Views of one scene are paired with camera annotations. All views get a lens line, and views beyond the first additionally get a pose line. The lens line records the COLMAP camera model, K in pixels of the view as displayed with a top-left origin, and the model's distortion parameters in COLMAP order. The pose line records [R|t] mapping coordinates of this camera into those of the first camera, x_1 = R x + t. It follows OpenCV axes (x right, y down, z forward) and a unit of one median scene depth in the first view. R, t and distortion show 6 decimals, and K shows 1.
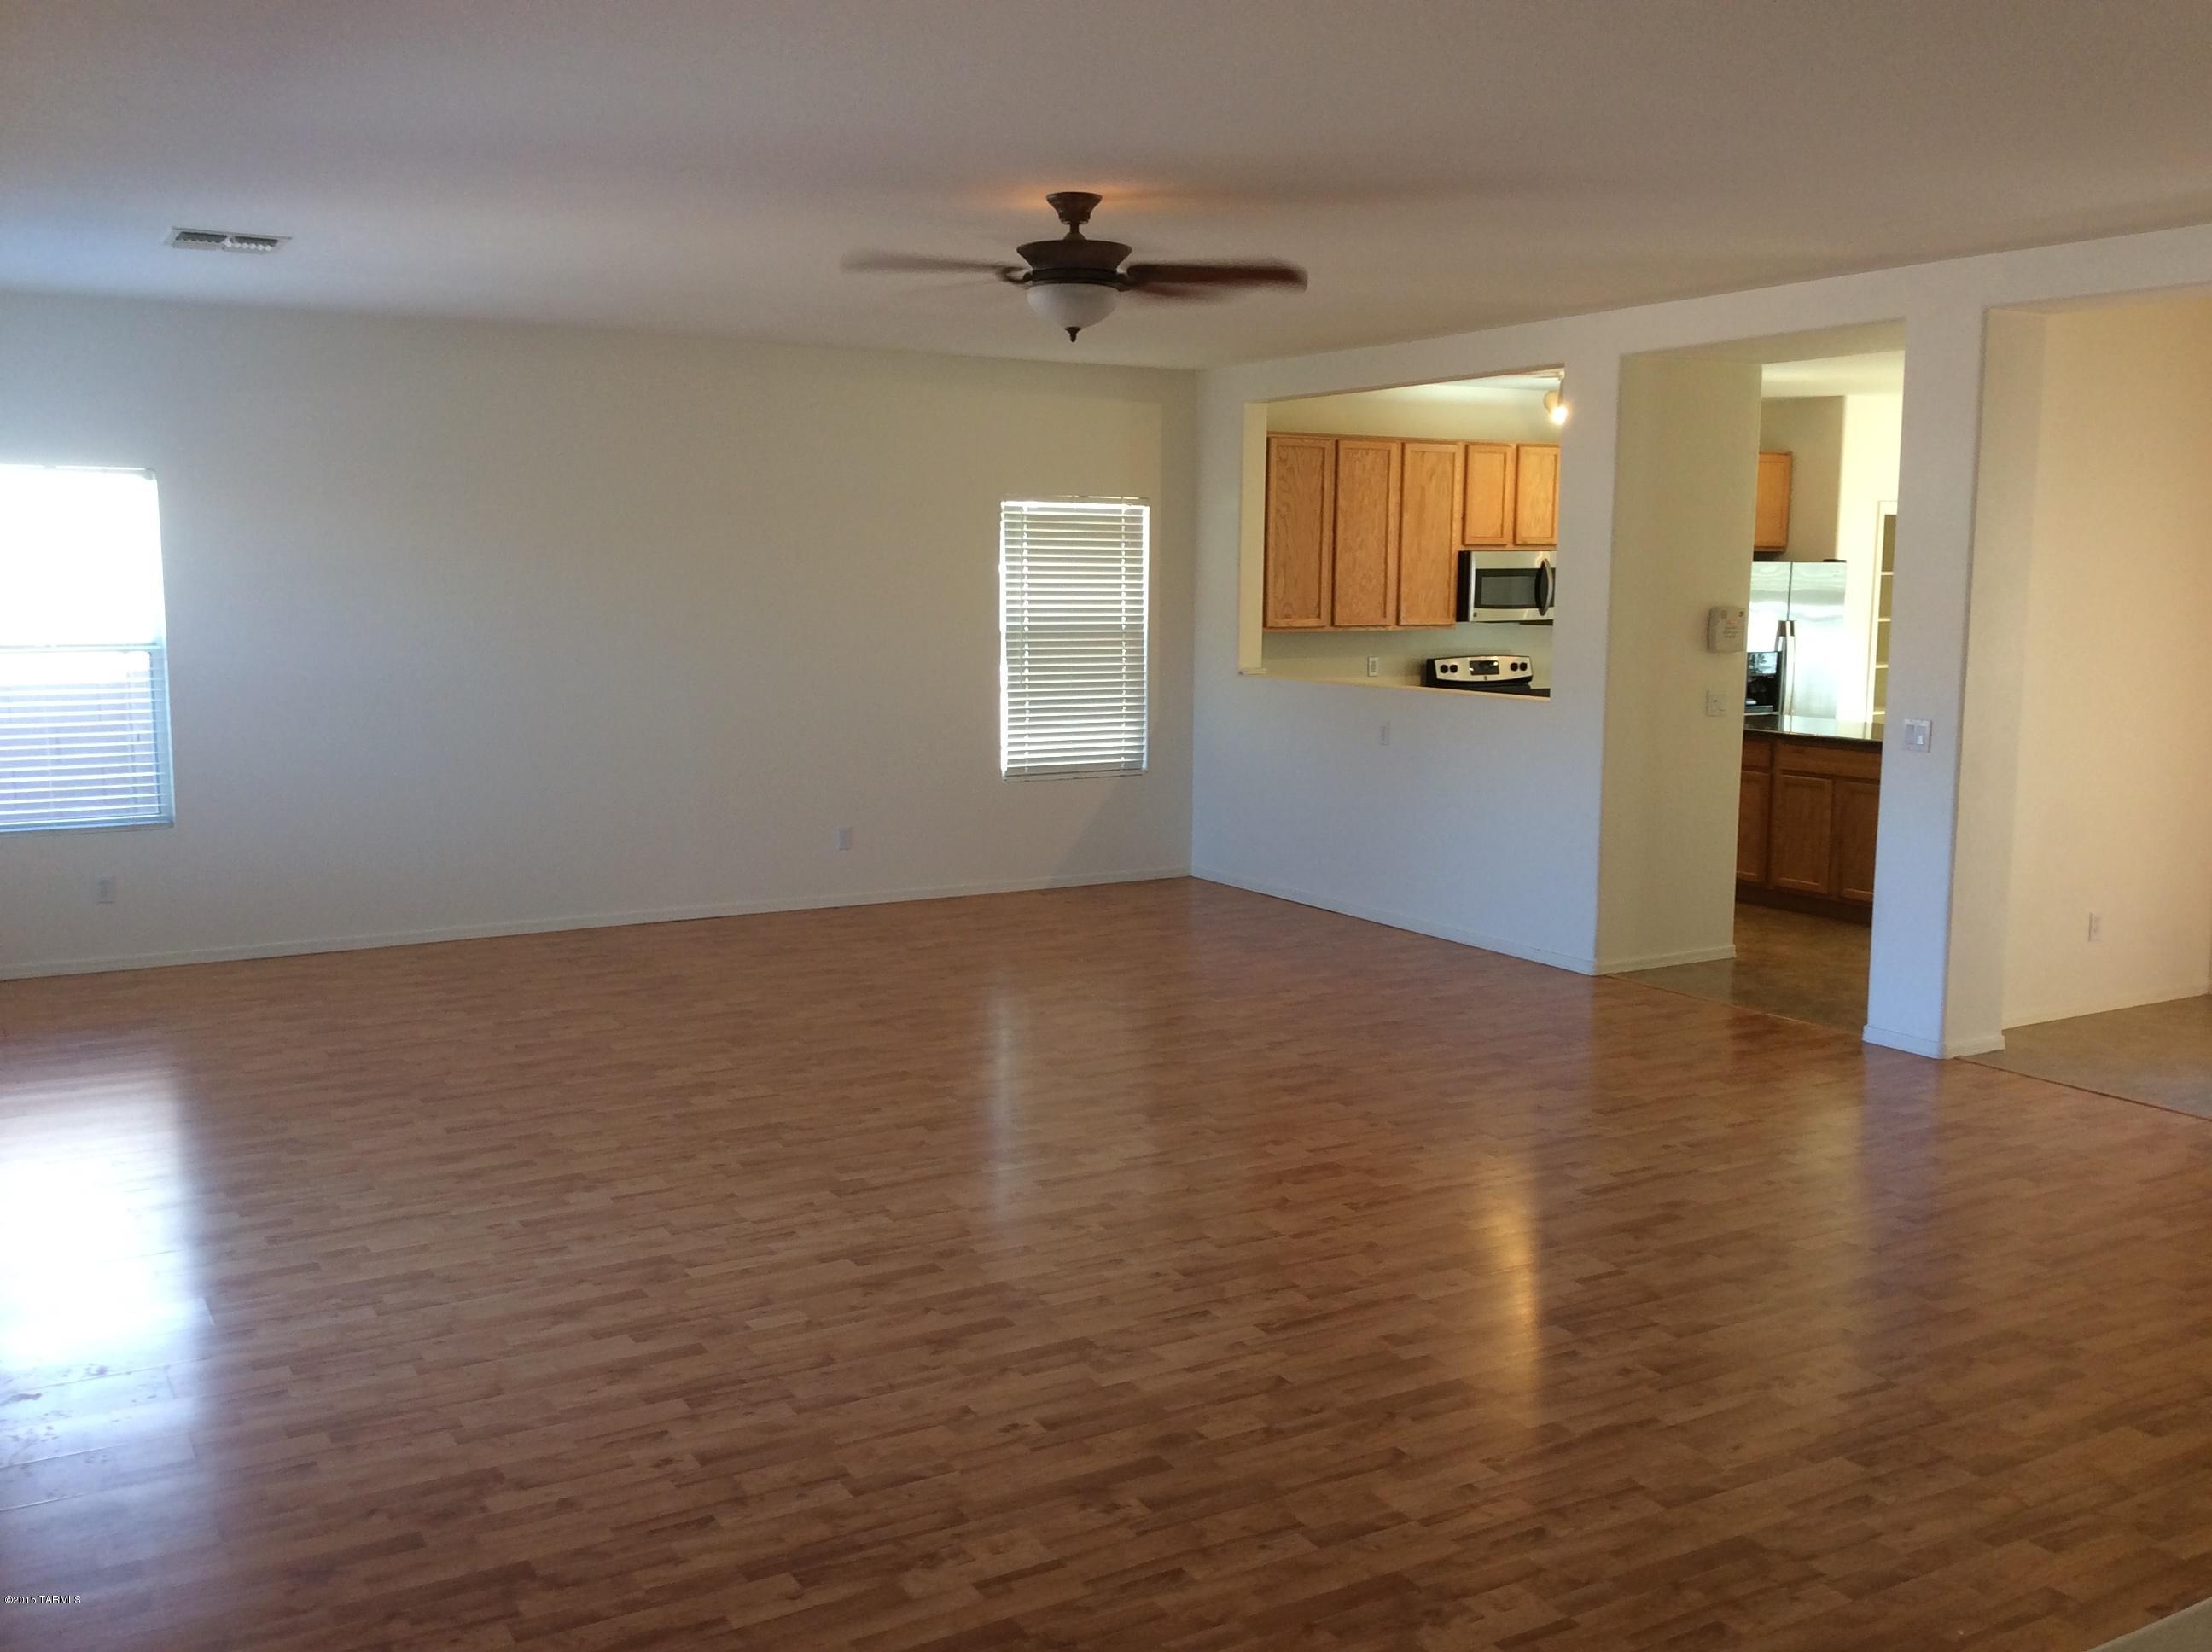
lens RADIAL K [[2072.9, 0, 1113.1], [0, 2072.9, 831.4], [0, 0, 1]] dist [0.036479, 0.000000]
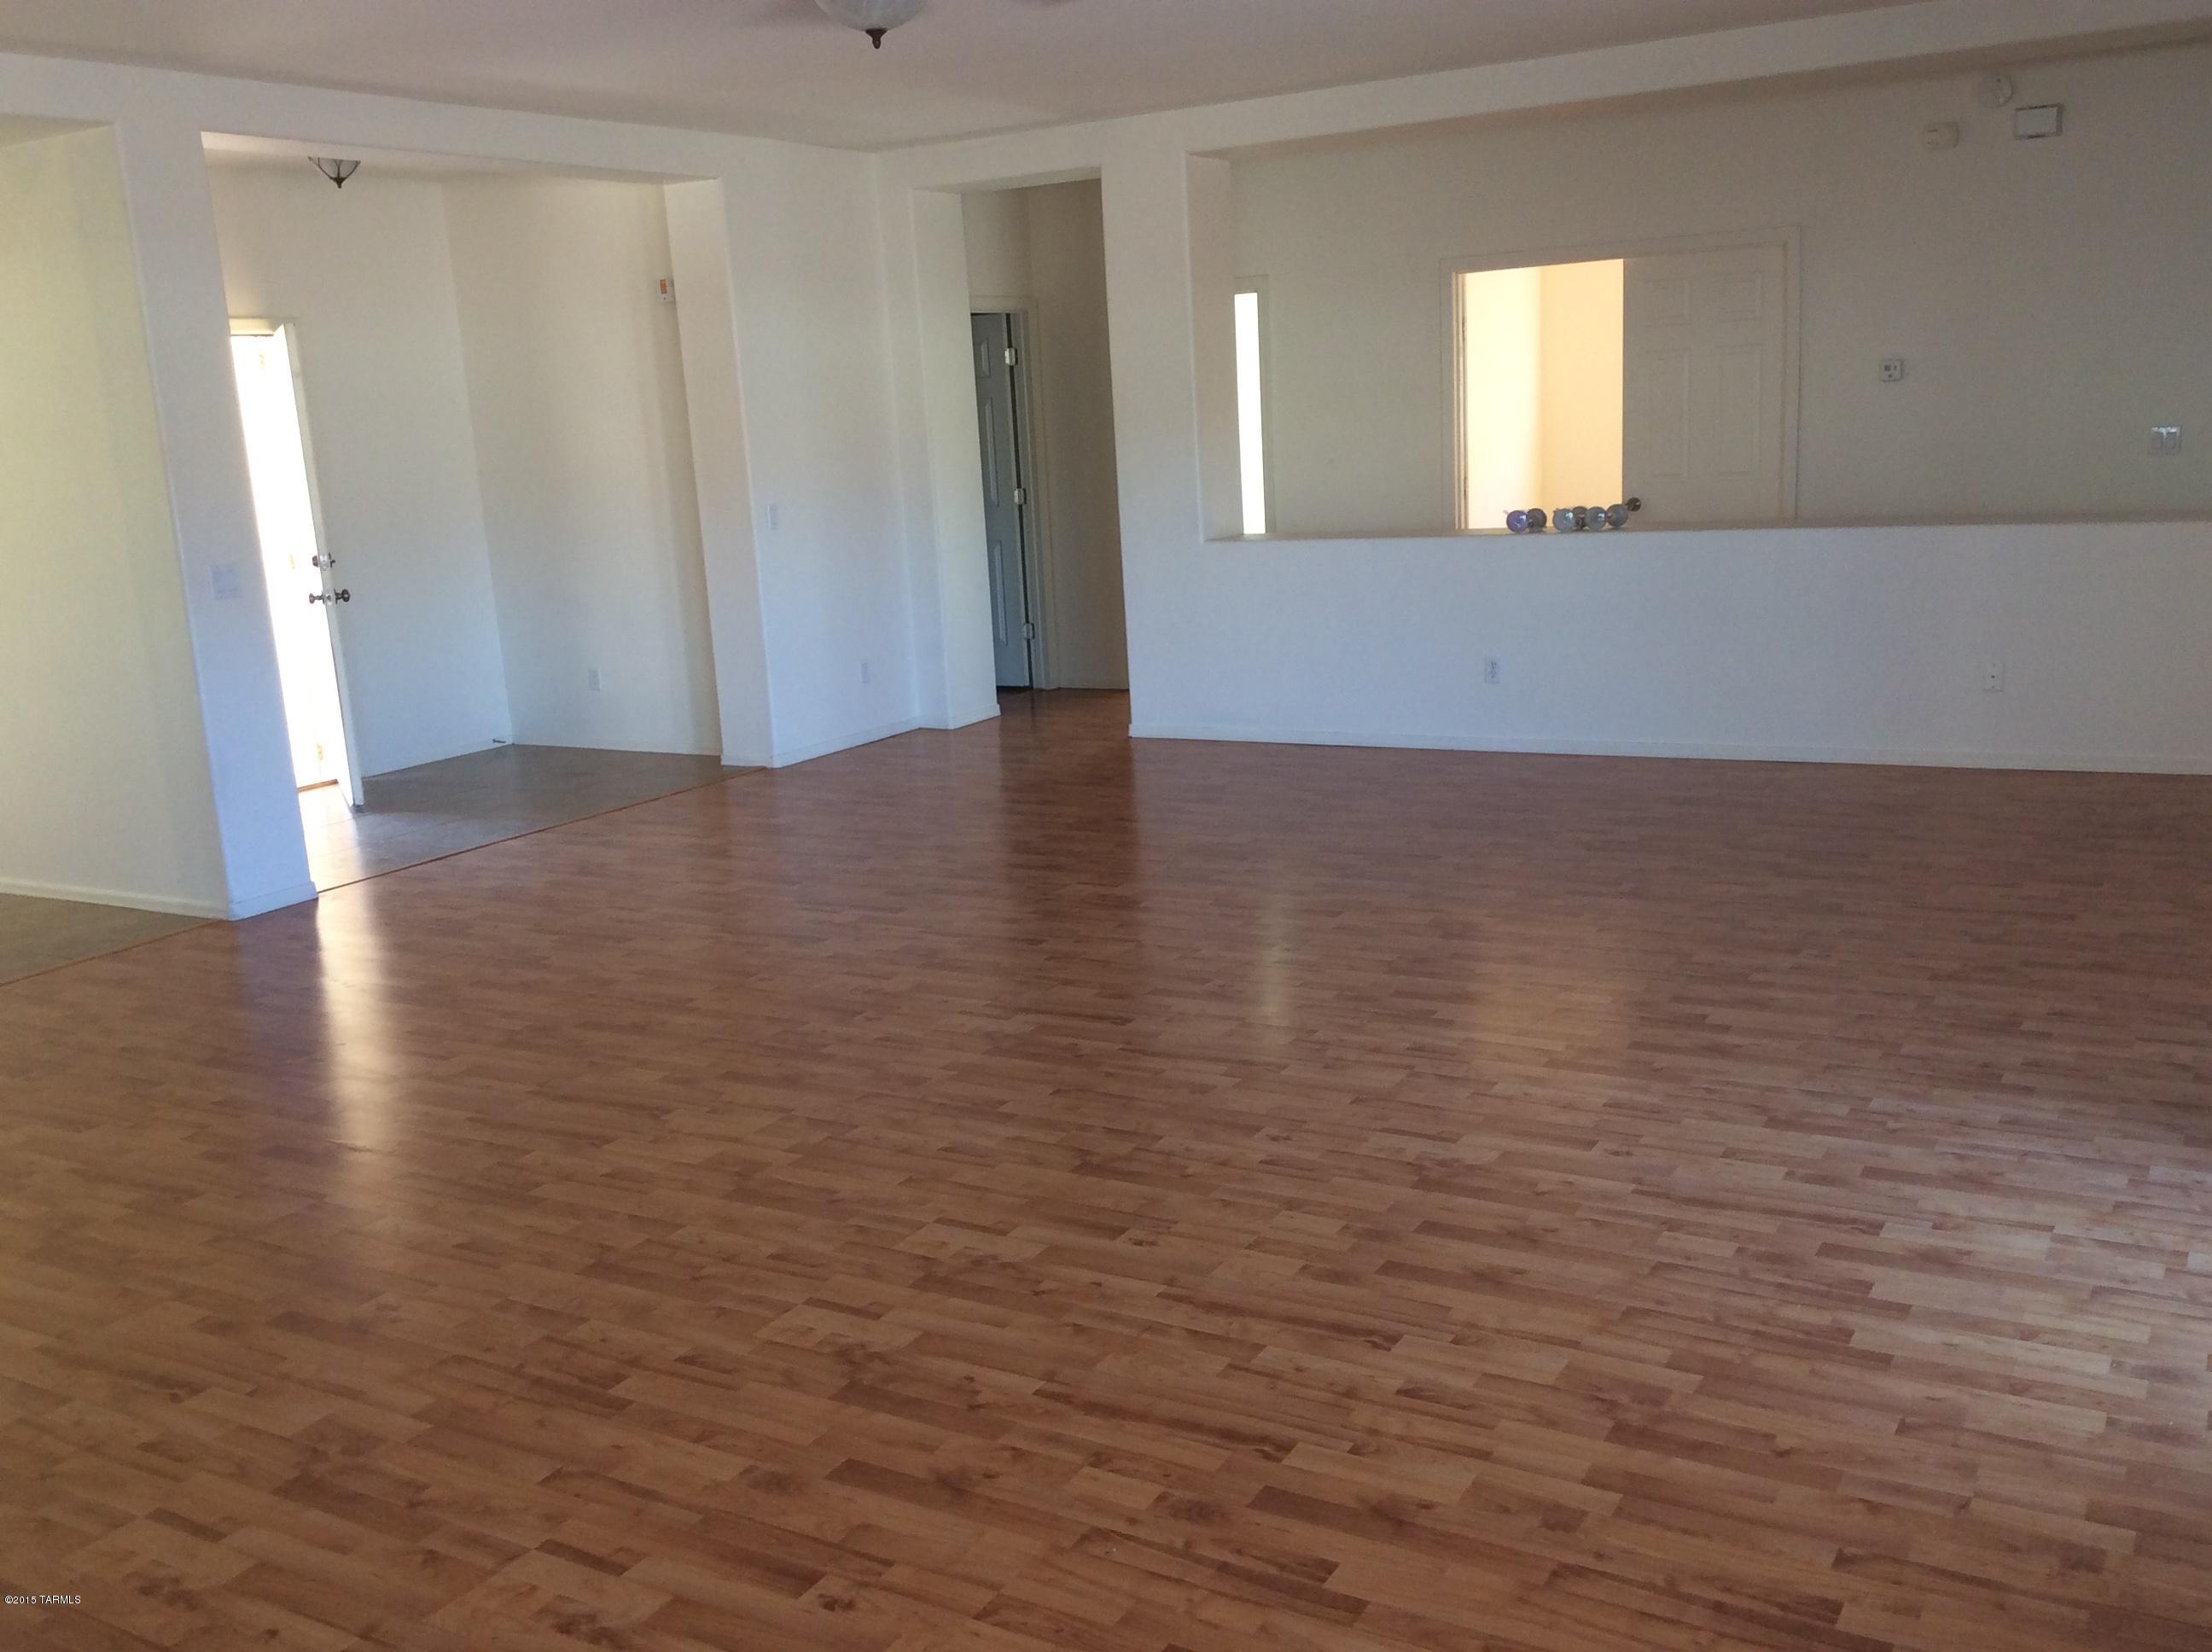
lens RADIAL K [[2072.9, 0, 1116.3], [0, 2072.9, 823.8], [0, 0, 1]] dist [0.036479, 0.000000]
pose [[-0.495702, -0.151744, 0.855133, -0.785943], [0.175689, 0.946741, 0.269843, -0.155730], [-0.850537, 0.283999, -0.442642, 1.363731]]
